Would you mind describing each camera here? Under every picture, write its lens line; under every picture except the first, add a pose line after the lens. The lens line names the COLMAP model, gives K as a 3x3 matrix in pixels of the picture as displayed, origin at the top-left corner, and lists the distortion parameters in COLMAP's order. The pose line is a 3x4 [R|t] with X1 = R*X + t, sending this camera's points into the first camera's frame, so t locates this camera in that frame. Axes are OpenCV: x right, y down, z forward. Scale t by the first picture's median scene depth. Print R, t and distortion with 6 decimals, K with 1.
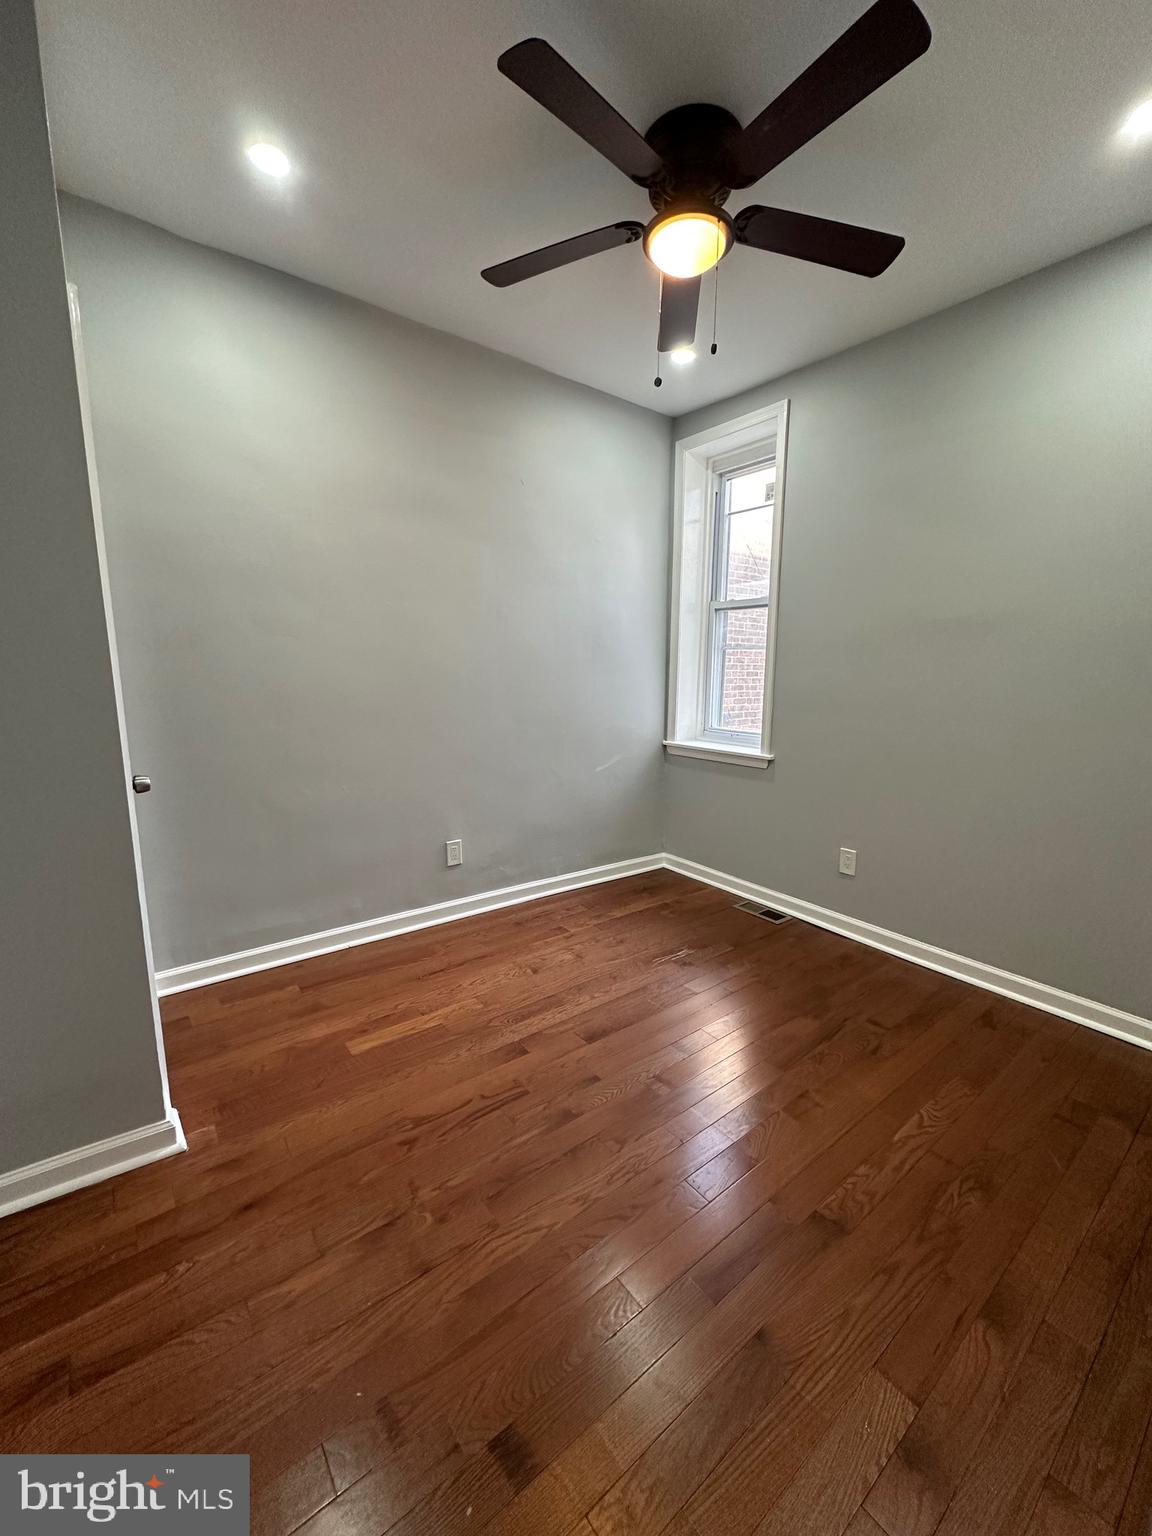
lens RADIAL K [[611.6, 0, 580.7], [0, 611.6, 766.1], [0, 0, 1]] dist [-0.004195, 0.000816]
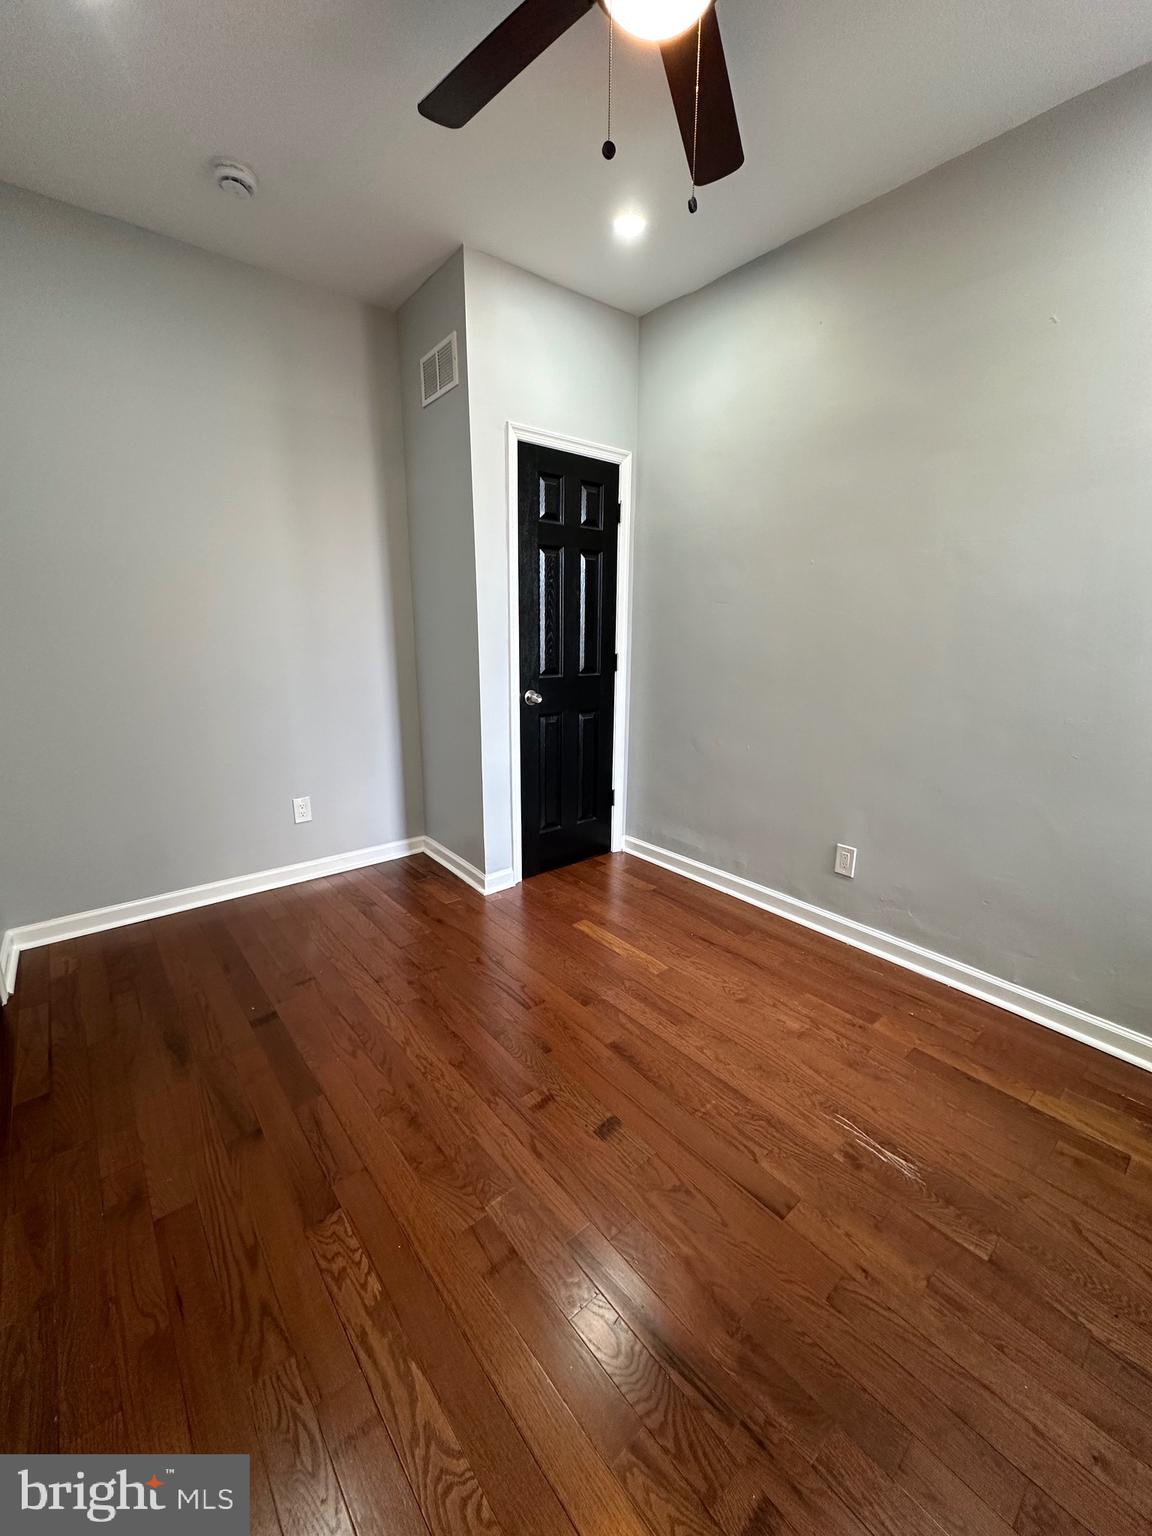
lens RADIAL K [[611.6, 0, 578.2], [0, 611.6, 769.3], [0, 0, 1]] dist [-0.004195, 0.000816]
pose [[0.033937, 0.225349, -0.973687, 0.728173], [-0.166437, 0.961918, 0.216824, -0.125298], [0.985468, 0.154699, 0.070151, 0.740051]]
